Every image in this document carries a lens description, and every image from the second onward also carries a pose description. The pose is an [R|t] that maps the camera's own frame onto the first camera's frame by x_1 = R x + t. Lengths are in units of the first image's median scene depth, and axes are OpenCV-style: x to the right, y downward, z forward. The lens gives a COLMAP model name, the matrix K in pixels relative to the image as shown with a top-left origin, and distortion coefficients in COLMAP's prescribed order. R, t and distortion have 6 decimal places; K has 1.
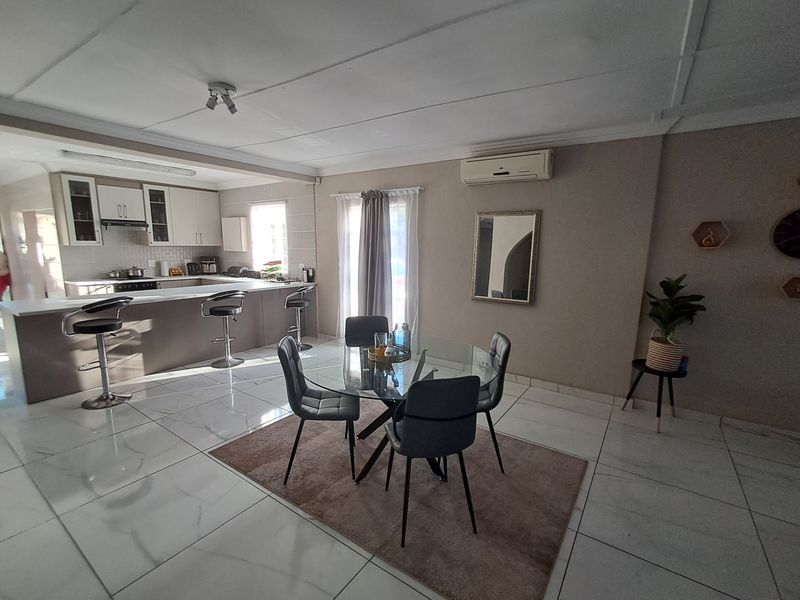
lens RADIAL K [[363.6, 0, 396.6], [0, 363.6, 304.2], [0, 0, 1]] dist [0.004629, -0.000223]
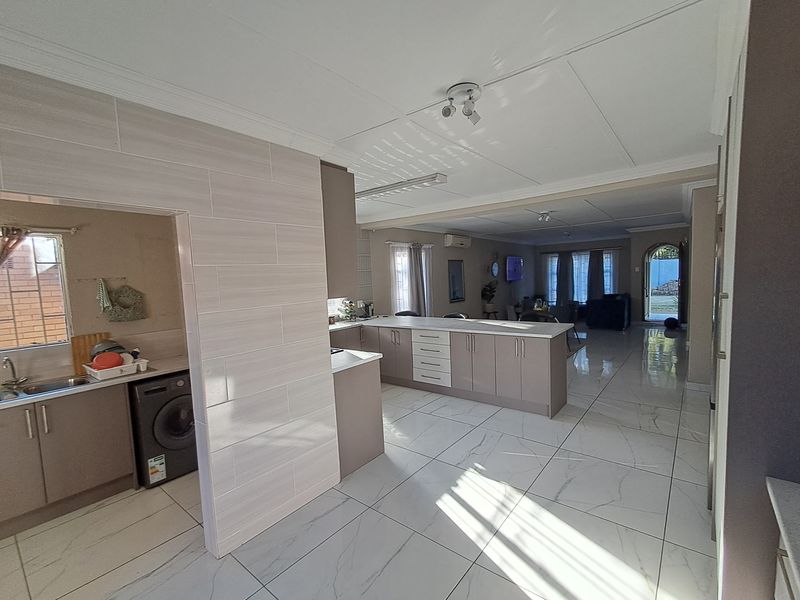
lens RADIAL K [[363.6, 0, 394.4], [0, 363.6, 302.3], [0, 0, 1]] dist [0.004629, -0.000223]
pose [[0.067754, -0.100019, 0.992676, -1.316796], [0.215130, 0.973022, 0.083355, -0.179538], [-0.974232, 0.207907, 0.087443, 0.827064]]
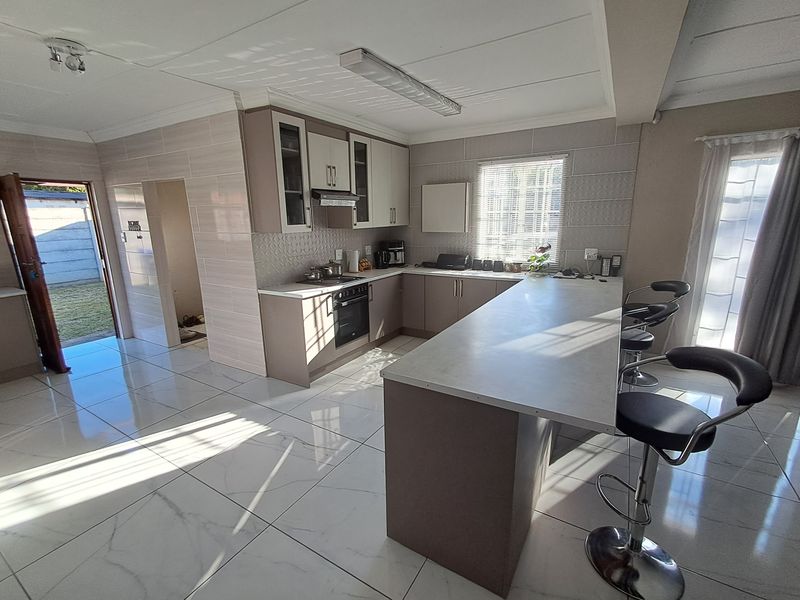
lens RADIAL K [[363.6, 0, 399.3], [0, 363.6, 304.9], [0, 0, 1]] dist [0.004629, -0.000223]
pose [[0.997791, -0.042466, 0.051093, -0.672346], [0.038760, 0.996691, 0.071452, -0.069725], [-0.053958, -0.069313, 0.996135, 0.339436]]
